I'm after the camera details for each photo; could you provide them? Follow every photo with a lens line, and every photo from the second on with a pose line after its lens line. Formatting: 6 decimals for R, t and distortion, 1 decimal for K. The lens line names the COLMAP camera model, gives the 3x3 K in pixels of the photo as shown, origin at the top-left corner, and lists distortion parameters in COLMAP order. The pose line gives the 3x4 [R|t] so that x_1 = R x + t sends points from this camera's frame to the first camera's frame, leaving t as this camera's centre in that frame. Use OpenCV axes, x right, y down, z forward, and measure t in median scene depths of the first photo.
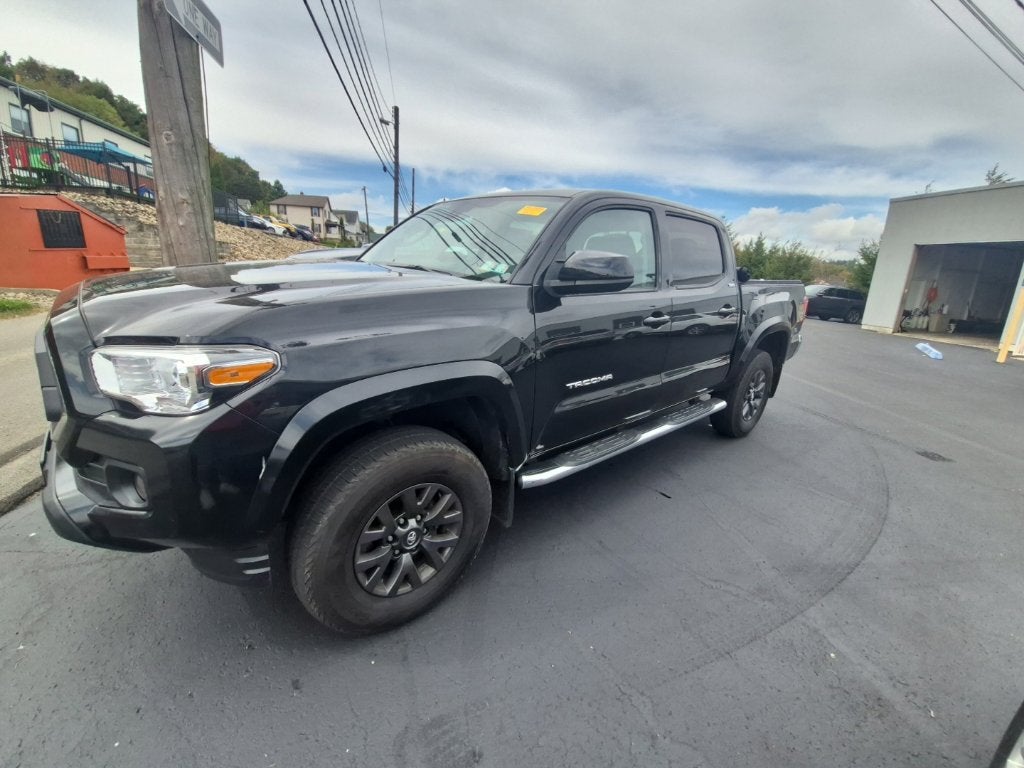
lens RADIAL K [[444.4, 0, 512.0], [0, 444.4, 384.0], [0, 0, 1]] dist [-0.012813, 0.000395]
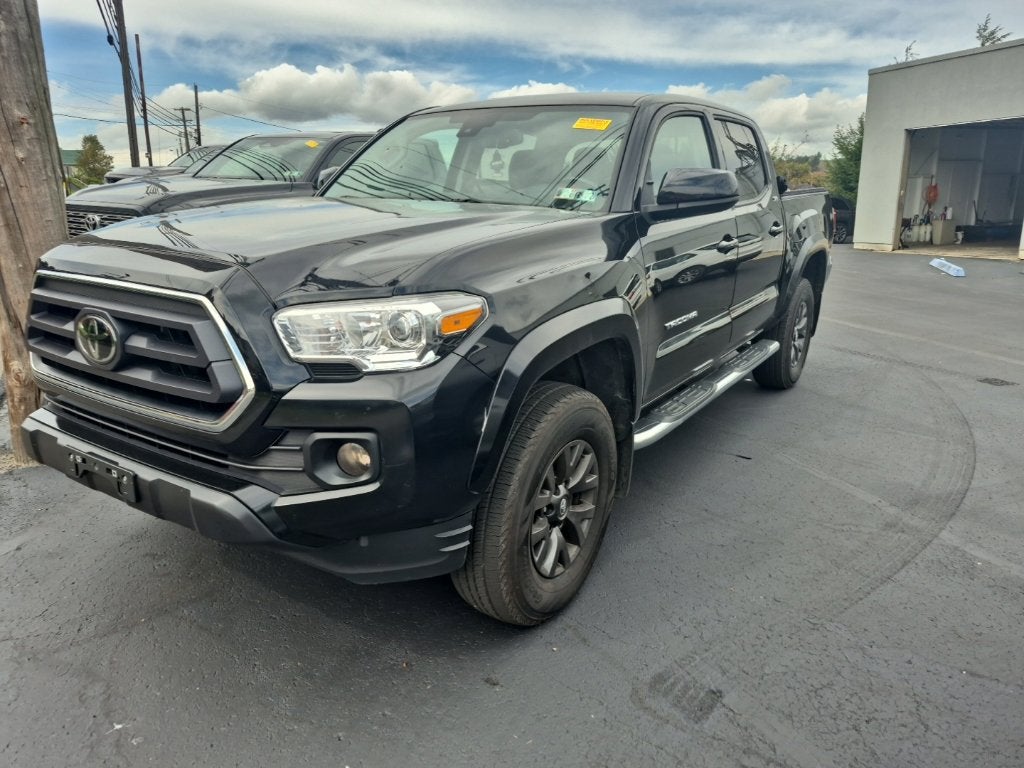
lens RADIAL K [[713.6, 0, 511.2], [0, 713.6, 373.1], [0, 0, 1]] dist [0.058284, -0.046829]
pose [[0.966424, -0.118784, 0.227846, -0.348025], [0.121164, 0.992626, 0.003569, 0.038258], [-0.226590, 0.024158, 0.973691, -0.202774]]
